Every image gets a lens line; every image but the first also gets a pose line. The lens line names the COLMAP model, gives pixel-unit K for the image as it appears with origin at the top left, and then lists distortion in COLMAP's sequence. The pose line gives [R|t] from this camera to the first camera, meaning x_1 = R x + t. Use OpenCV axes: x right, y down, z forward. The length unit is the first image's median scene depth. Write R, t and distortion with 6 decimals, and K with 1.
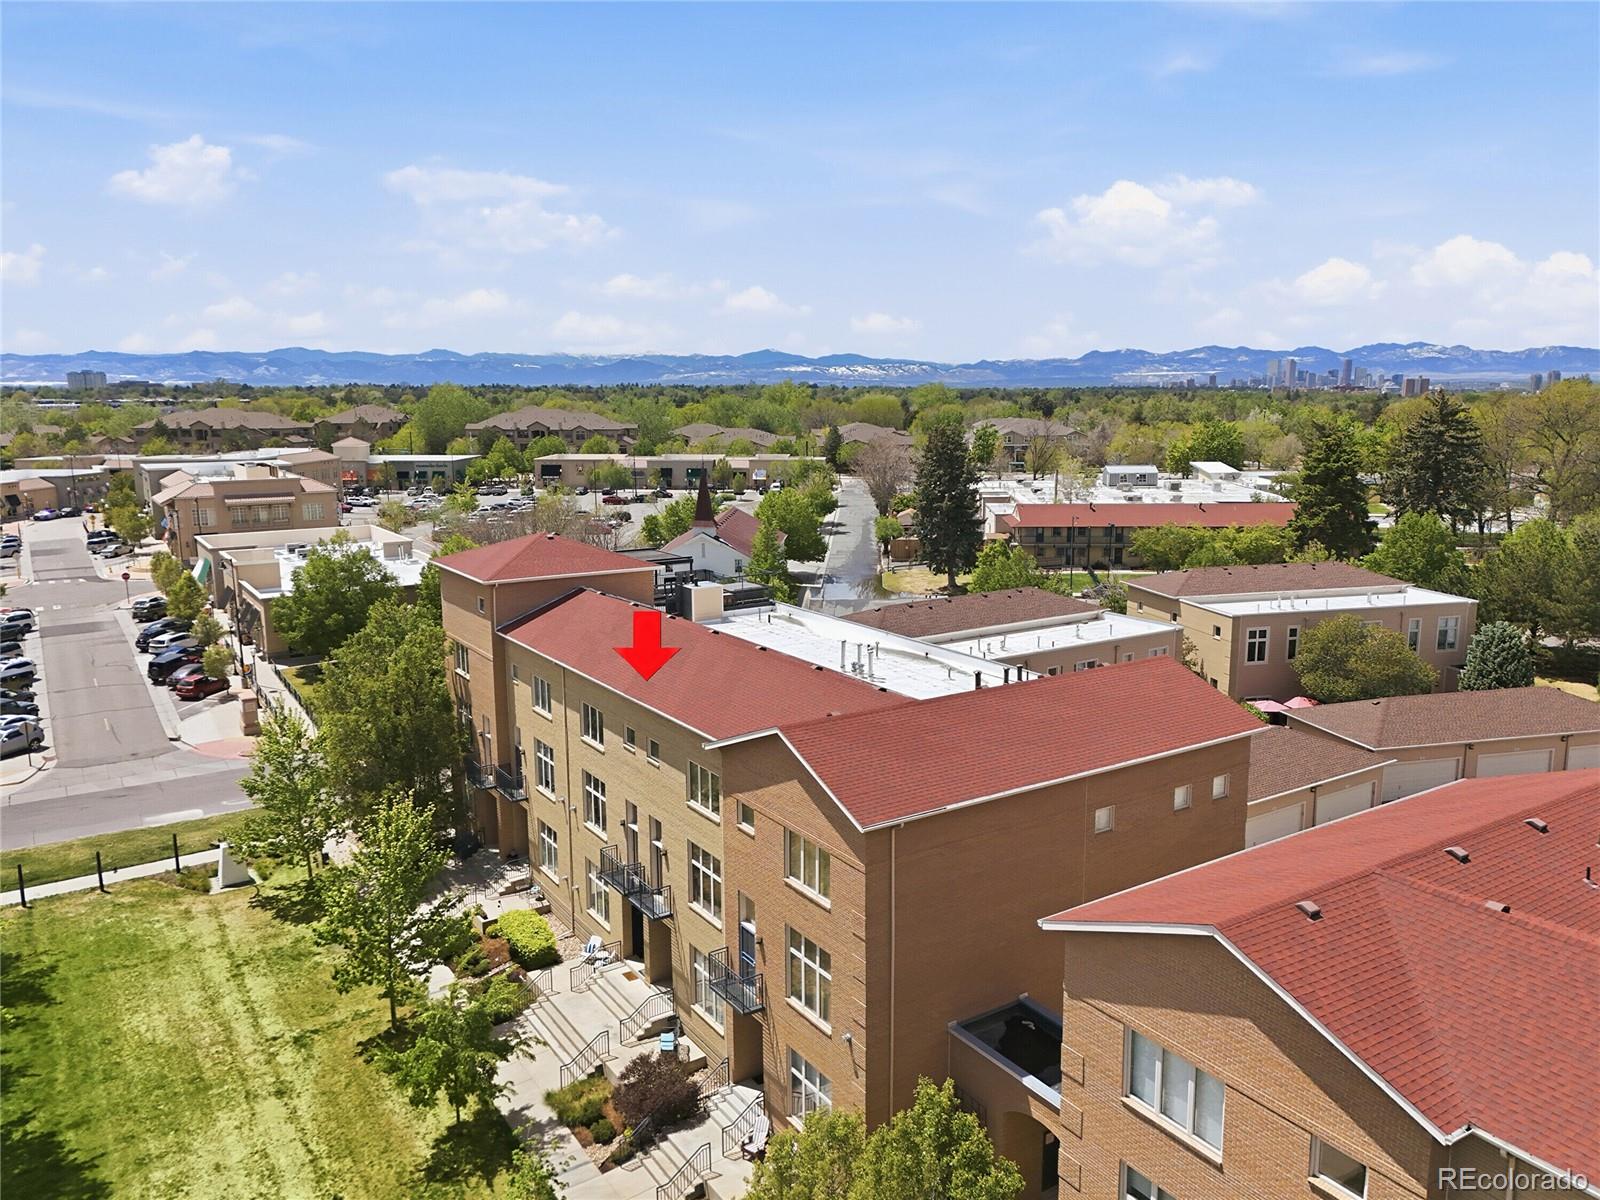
lens RADIAL K [[1172.4, 0, 803.7], [0, 1172.4, 600.1], [0, 0, 1]] dist [0.081962, -0.070062]
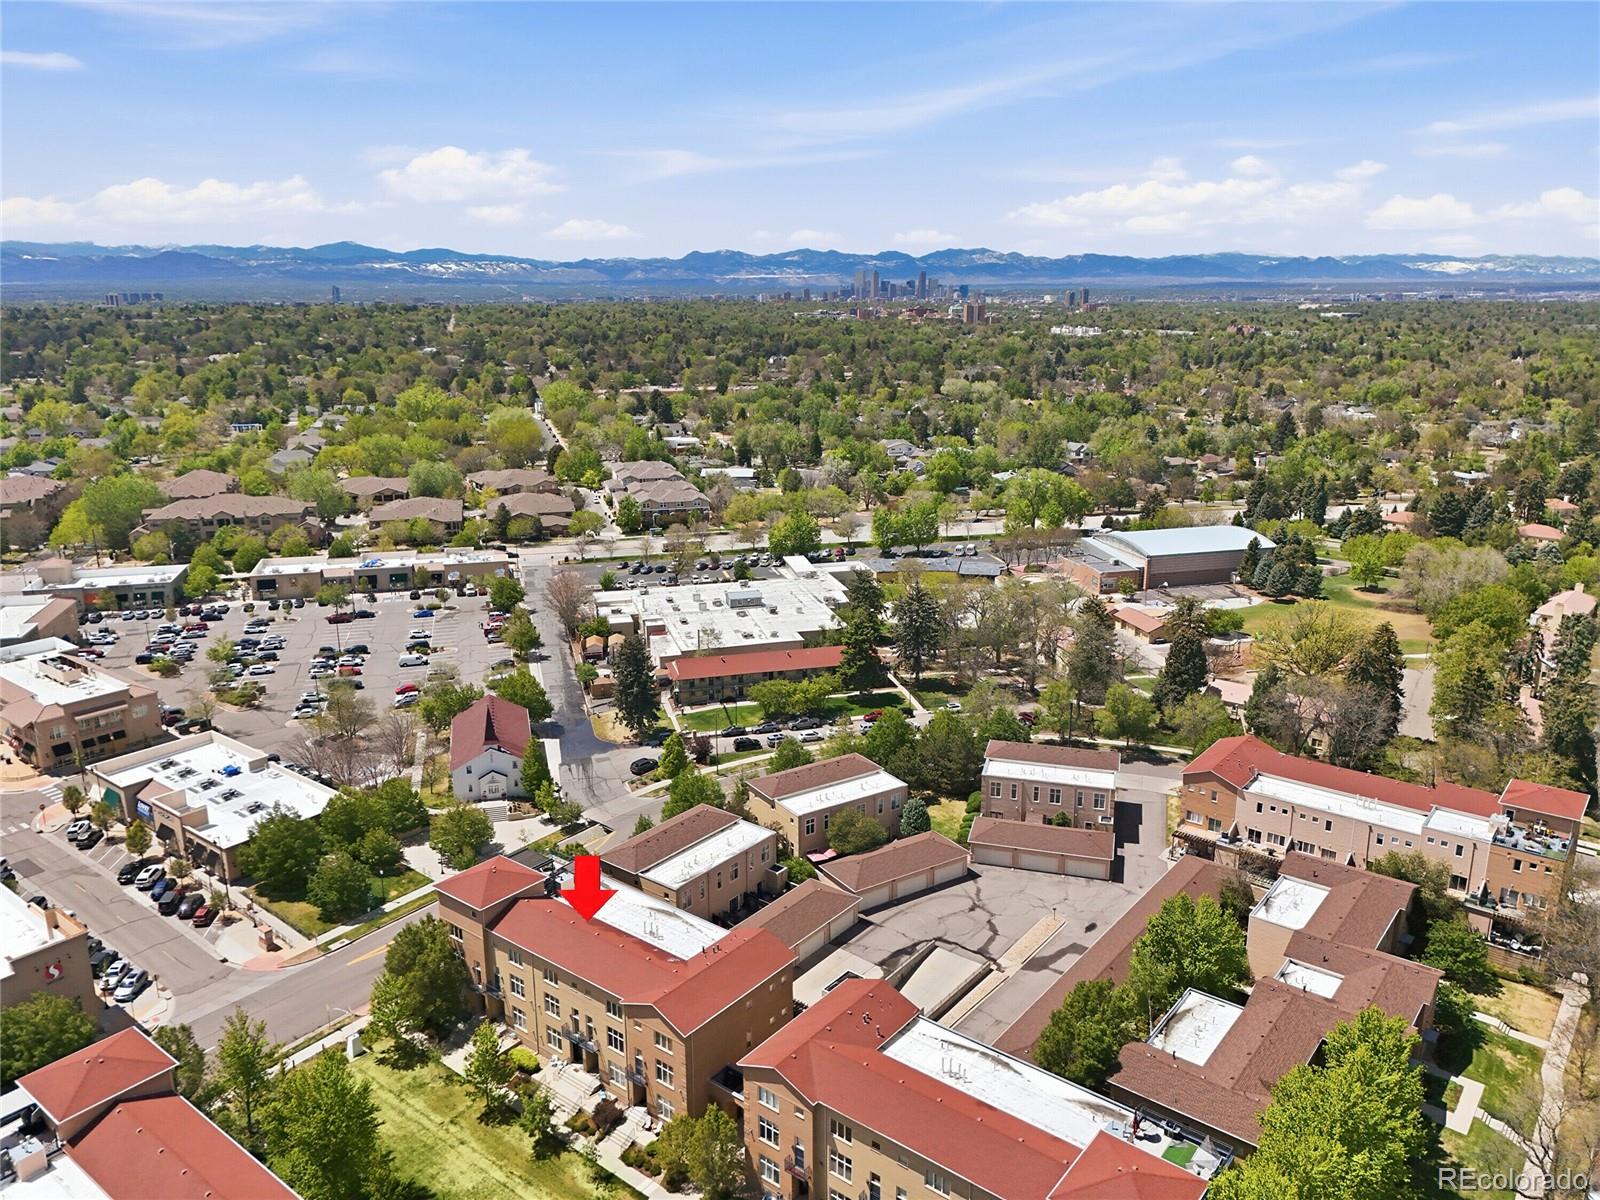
lens RADIAL K [[1177.2, 0, 798.8], [0, 1177.2, 604.9], [0, 0, 1]] dist [0.085445, -0.076650]
pose [[0.949357, -0.083606, 0.302872, -0.334830], [0.057242, 0.993838, 0.094916, -0.791685], [-0.308942, -0.072772, 0.948293, -1.345899]]
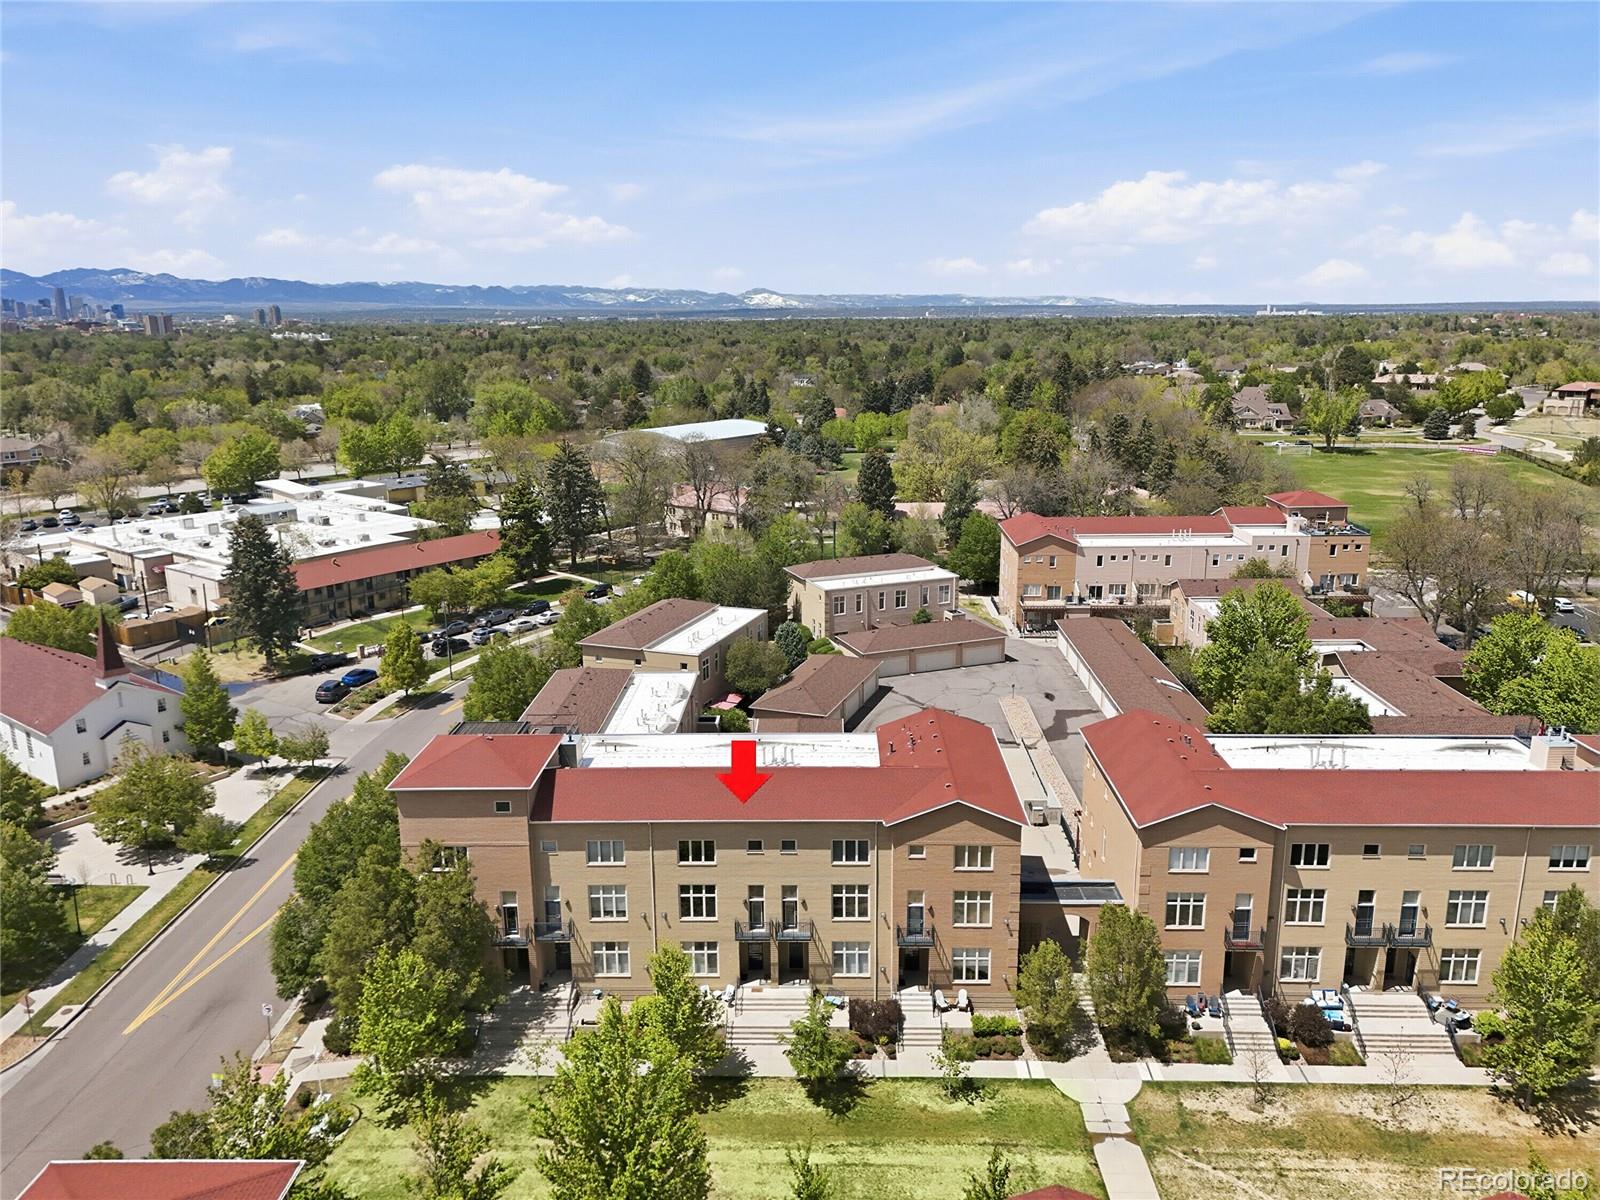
lens RADIAL K [[1177.2, 0, 798.8], [0, 1177.2, 604.9], [0, 0, 1]] dist [0.085445, -0.076650]
pose [[0.567359, -0.202163, 0.798269, -1.104050], [0.153040, 0.978394, 0.139008, -0.348595], [-0.809125, 0.043300, 0.586040, -0.009914]]
